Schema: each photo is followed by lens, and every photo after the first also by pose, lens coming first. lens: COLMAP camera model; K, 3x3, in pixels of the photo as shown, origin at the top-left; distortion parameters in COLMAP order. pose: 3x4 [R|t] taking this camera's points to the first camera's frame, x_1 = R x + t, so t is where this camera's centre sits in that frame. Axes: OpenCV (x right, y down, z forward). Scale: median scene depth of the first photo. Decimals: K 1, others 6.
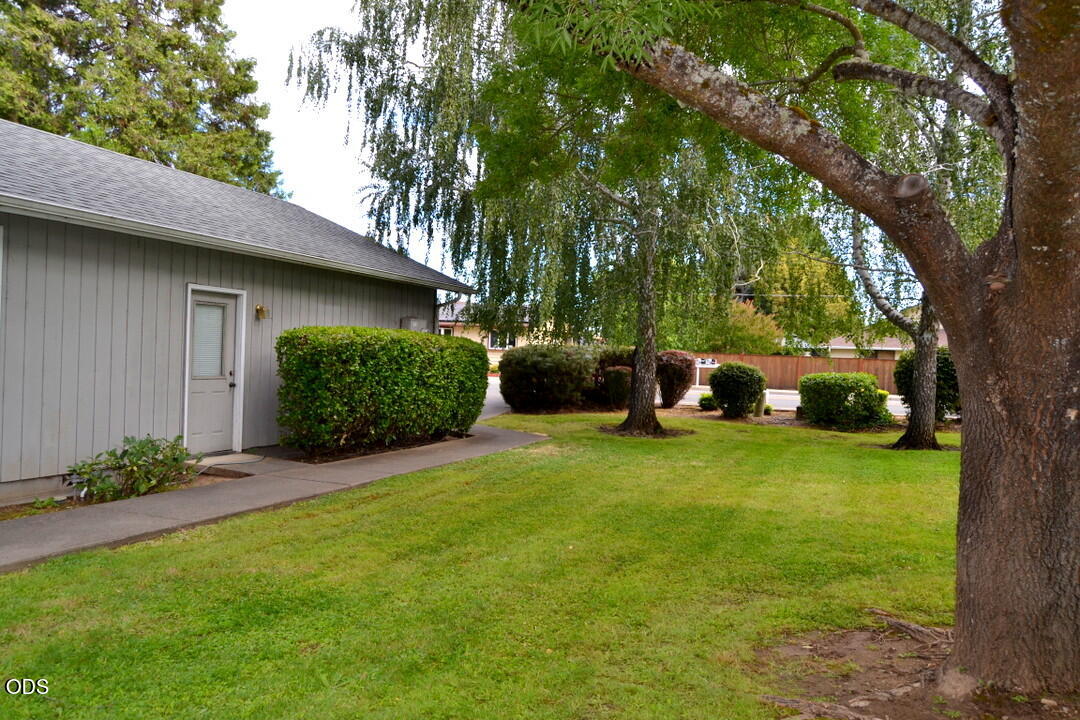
lens RADIAL K [[830.2, 0, 540.0], [0, 830.2, 360.0], [0, 0, 1]] dist [-0.019204, 0.007441]
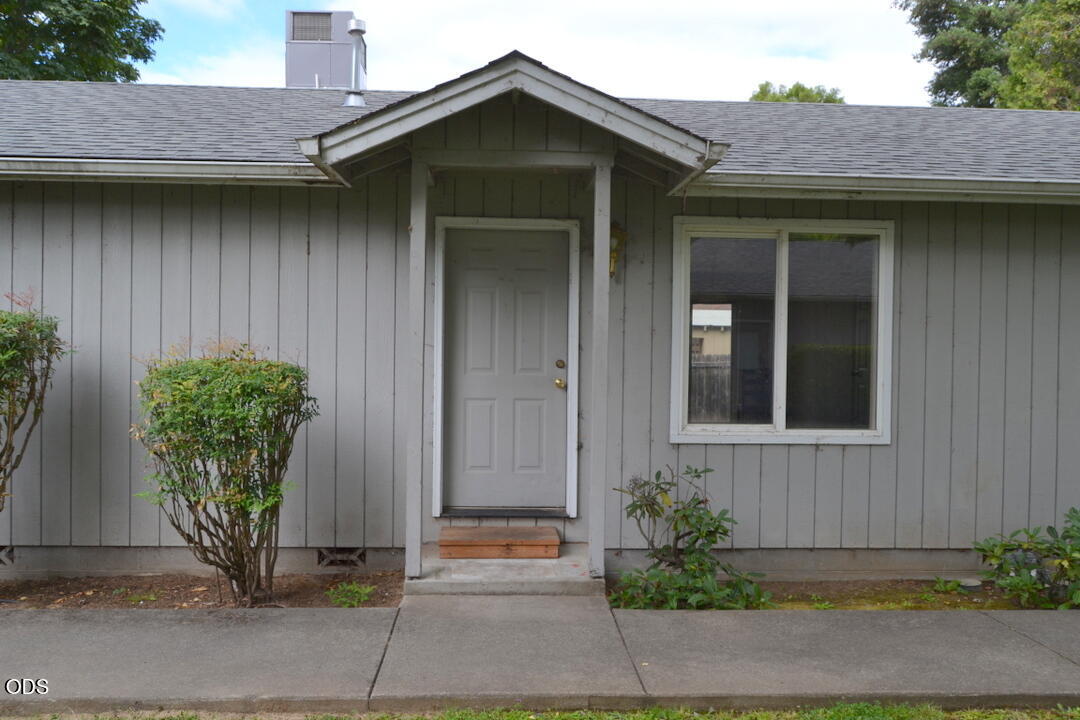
lens RADIAL K [[830.2, 0, 540.0], [0, 830.2, 360.0], [0, 0, 1]] dist [-0.019204, 0.007441]
pose [[0.384135, -0.020796, -0.923043, -0.047590], [-0.009727, 0.999600, -0.026569, -0.005087], [0.923226, 0.019184, 0.383778, 0.334545]]
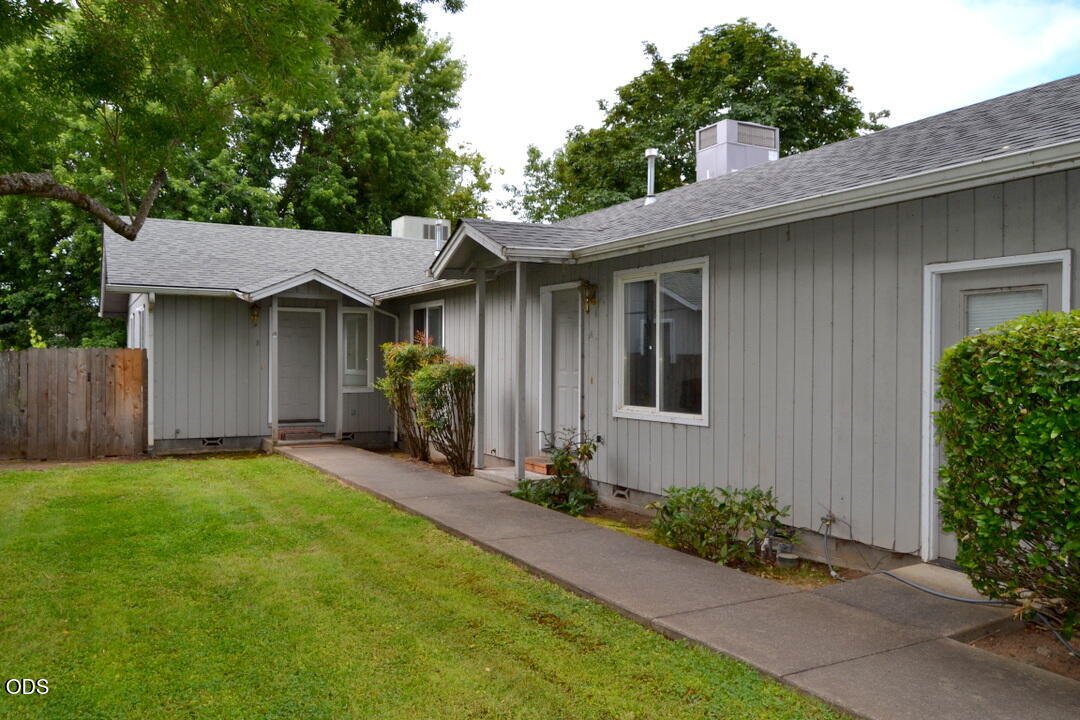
lens RADIAL K [[830.2, 0, 540.0], [0, 830.2, 360.0], [0, 0, 1]] dist [-0.019204, 0.007441]
pose [[-0.645413, -0.044762, -0.762521, 0.220757], [-0.037250, 0.998938, -0.027111, 0.002694], [0.762925, 0.010906, -0.646395, 1.261665]]
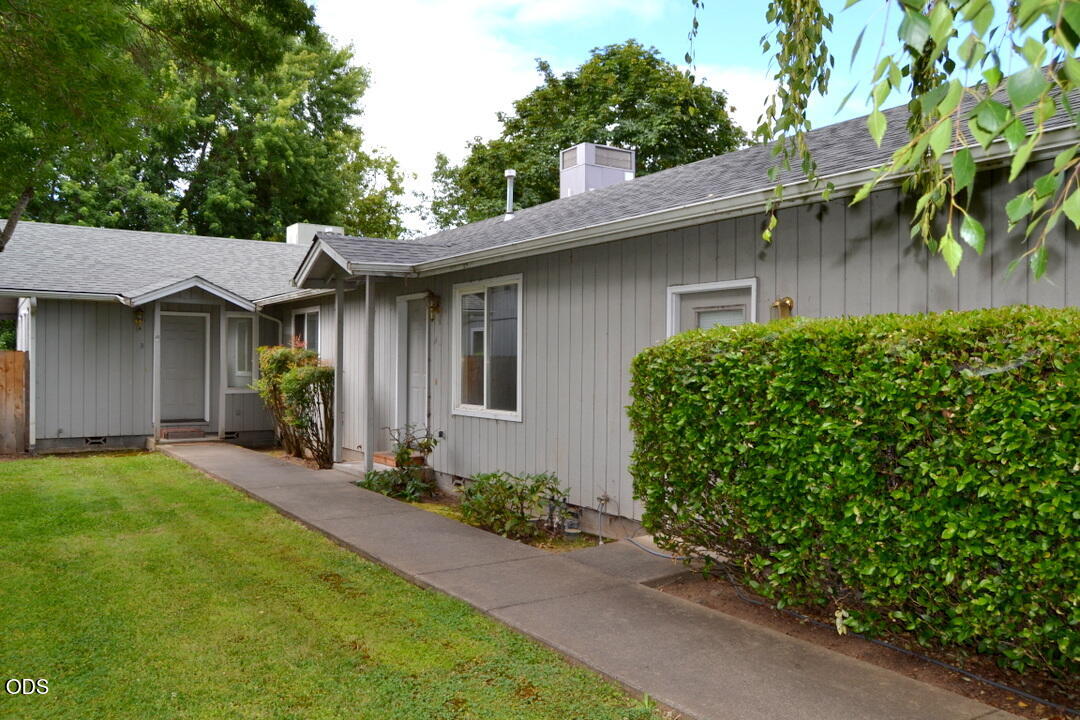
lens RADIAL K [[830.2, 0, 540.0], [0, 830.2, 360.0], [0, 0, 1]] dist [-0.019204, 0.007441]
pose [[-0.577379, -0.047677, -0.815083, 0.245729], [-0.037014, 0.998796, -0.032203, -0.000750], [0.815637, 0.011576, -0.578449, 1.428099]]
